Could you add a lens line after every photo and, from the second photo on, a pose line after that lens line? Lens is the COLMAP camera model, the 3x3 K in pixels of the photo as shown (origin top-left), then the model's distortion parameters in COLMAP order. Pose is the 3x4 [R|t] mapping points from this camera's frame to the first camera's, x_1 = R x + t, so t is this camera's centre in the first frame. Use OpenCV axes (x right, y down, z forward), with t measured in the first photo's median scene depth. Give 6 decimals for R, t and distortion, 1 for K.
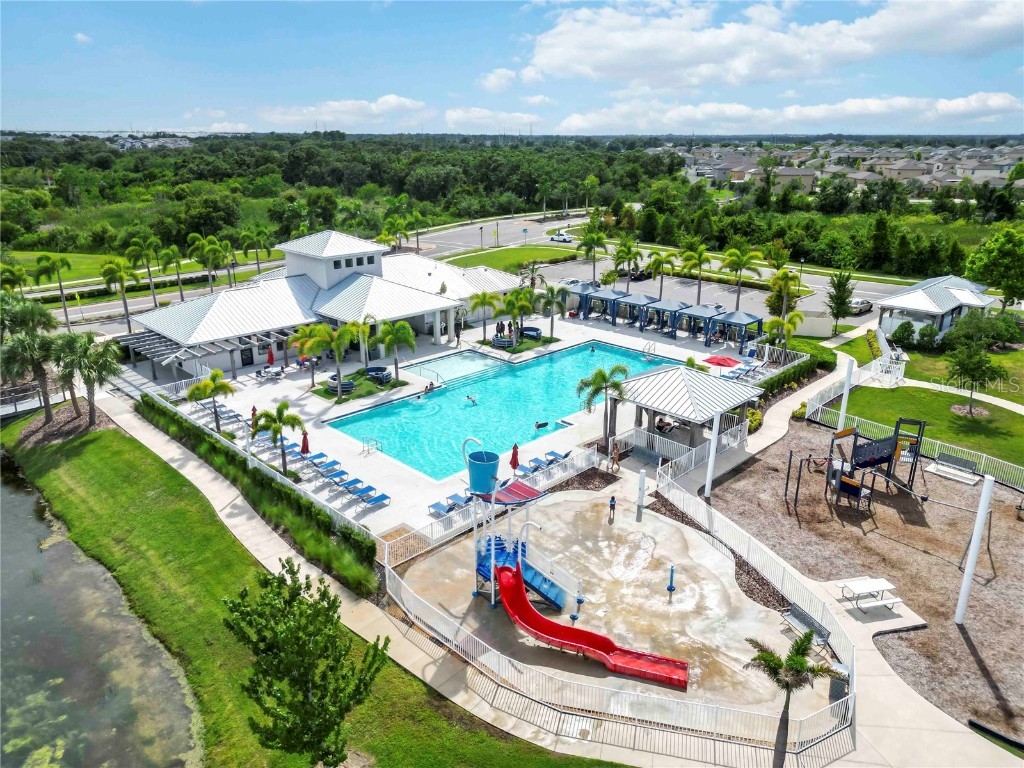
lens RADIAL K [[713.4, 0, 512.0], [0, 713.4, 384.0], [0, 0, 1]] dist [0.080400, -0.082266]
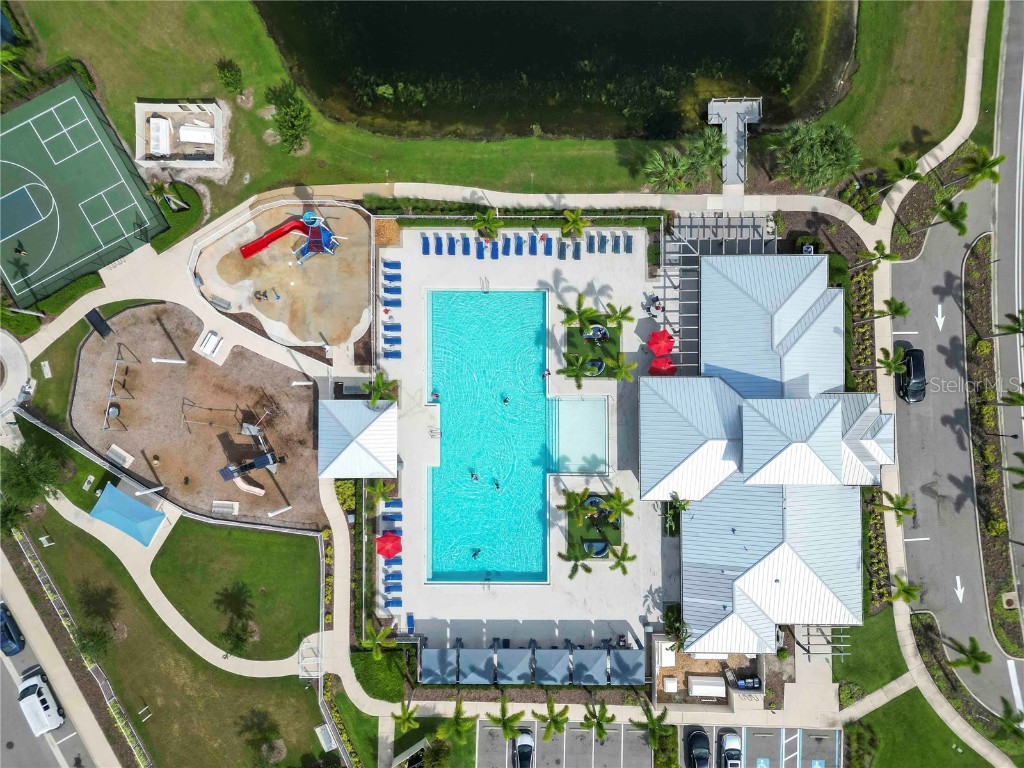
lens RADIAL K [[713.4, 0, 512.0], [0, 713.4, 384.0], [0, 0, 1]] dist [0.080400, -0.082266]
pose [[-0.708577, 0.705607, -0.006120, -0.053167], [-0.231301, -0.224063, 0.946729, -1.124374], [0.666648, 0.672245, 0.321974, 0.495735]]
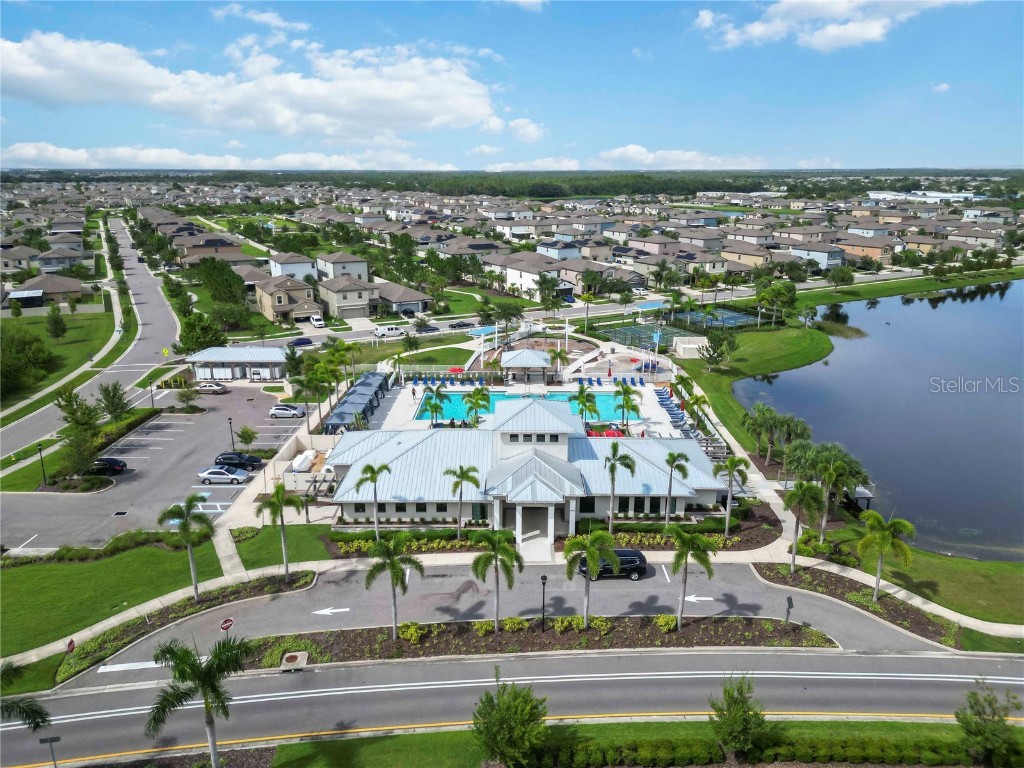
lens RADIAL K [[713.4, 0, 512.0], [0, 713.4, 384.0], [0, 0, 1]] dist [0.080400, -0.082266]
pose [[-0.702516, -0.201938, 0.682416, -1.050092], [0.233036, 0.840757, 0.488694, -0.838630], [-0.672433, 0.502343, -0.543587, 1.805016]]
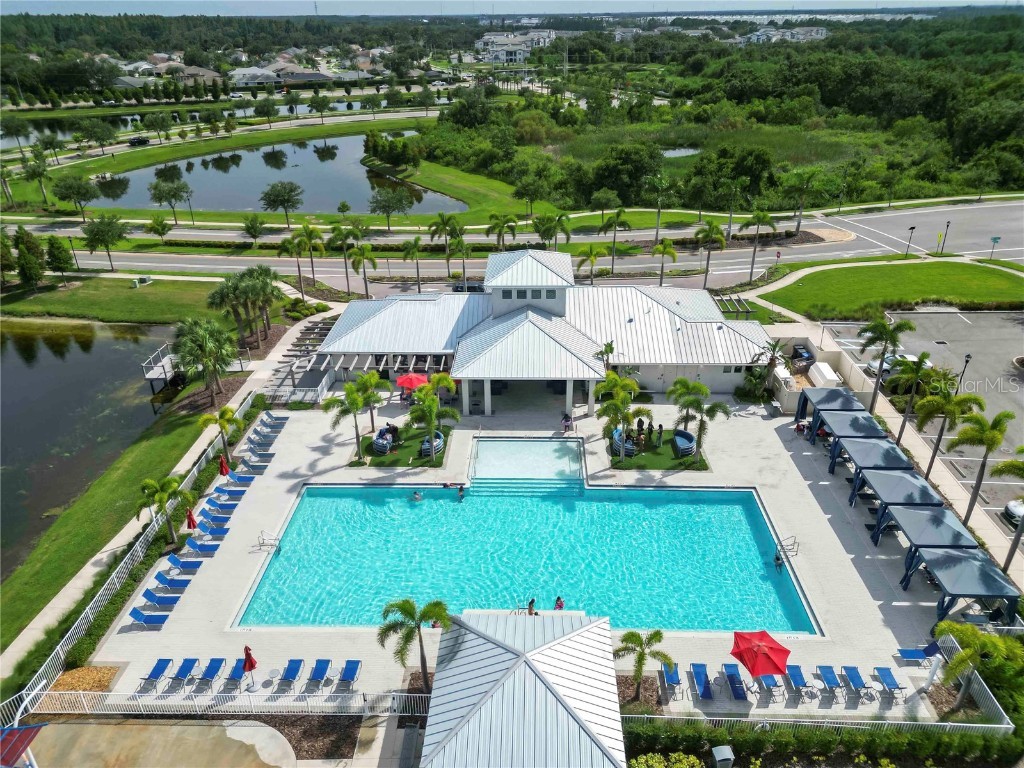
lens RADIAL K [[713.4, 0, 512.0], [0, 713.4, 384.0], [0, 0, 1]] dist [0.080400, -0.082266]
pose [[0.683980, 0.325778, -0.652718, 0.428348], [-0.229428, 0.945407, 0.231446, -0.300793], [0.692484, -0.008553, 0.721382, 0.400517]]
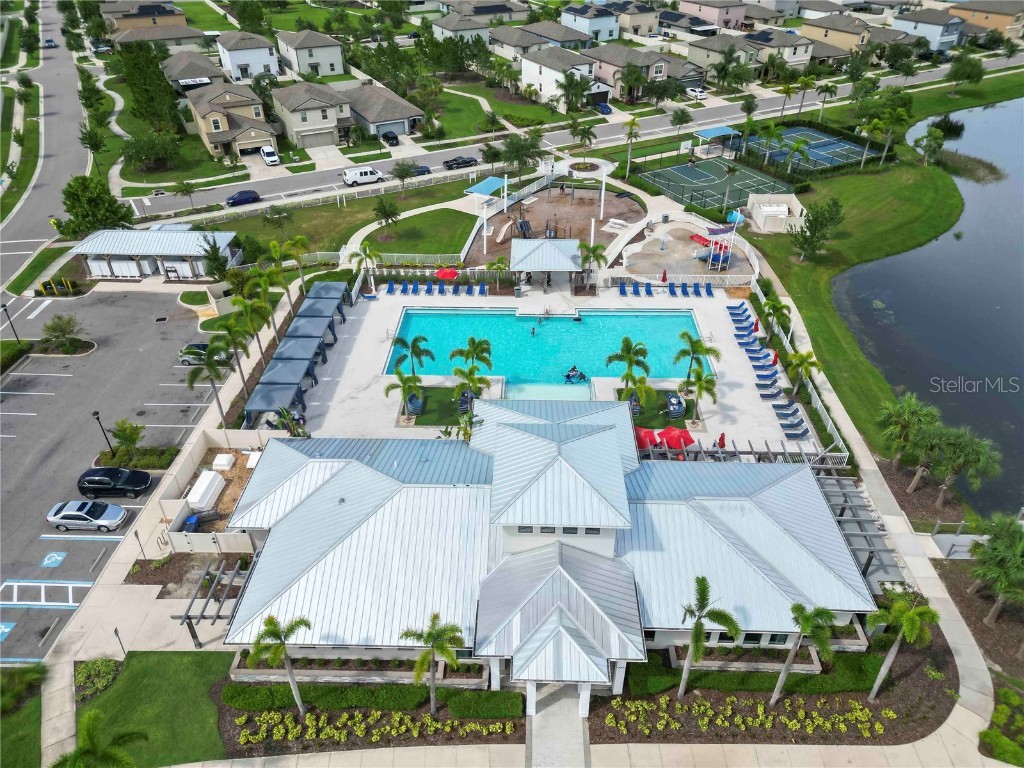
lens RADIAL K [[716.8, 0, 512.0], [0, 716.8, 384.0], [0, 0, 1]] dist [0.041759, -0.022314]
pose [[-0.686460, -0.415035, 0.597092, -0.647355], [0.242856, 0.643121, 0.726234, -0.795541], [-0.685415, 0.643538, -0.340683, 1.393382]]
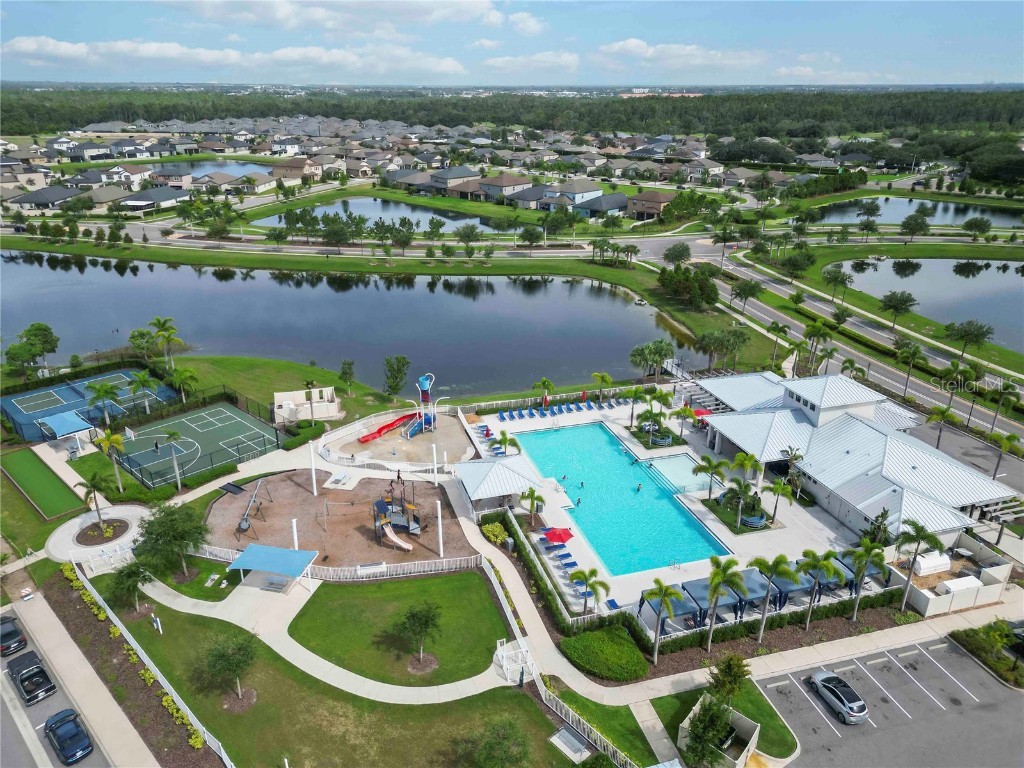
lens RADIAL K [[713.4, 0, 512.0], [0, 713.4, 384.0], [0, 0, 1]] dist [0.080400, -0.082266]
pose [[-0.469930, 0.337239, -0.815742, 1.118208], [-0.295926, 0.810470, 0.505535, -0.751021], [0.831621, 0.478965, -0.281066, 1.052560]]
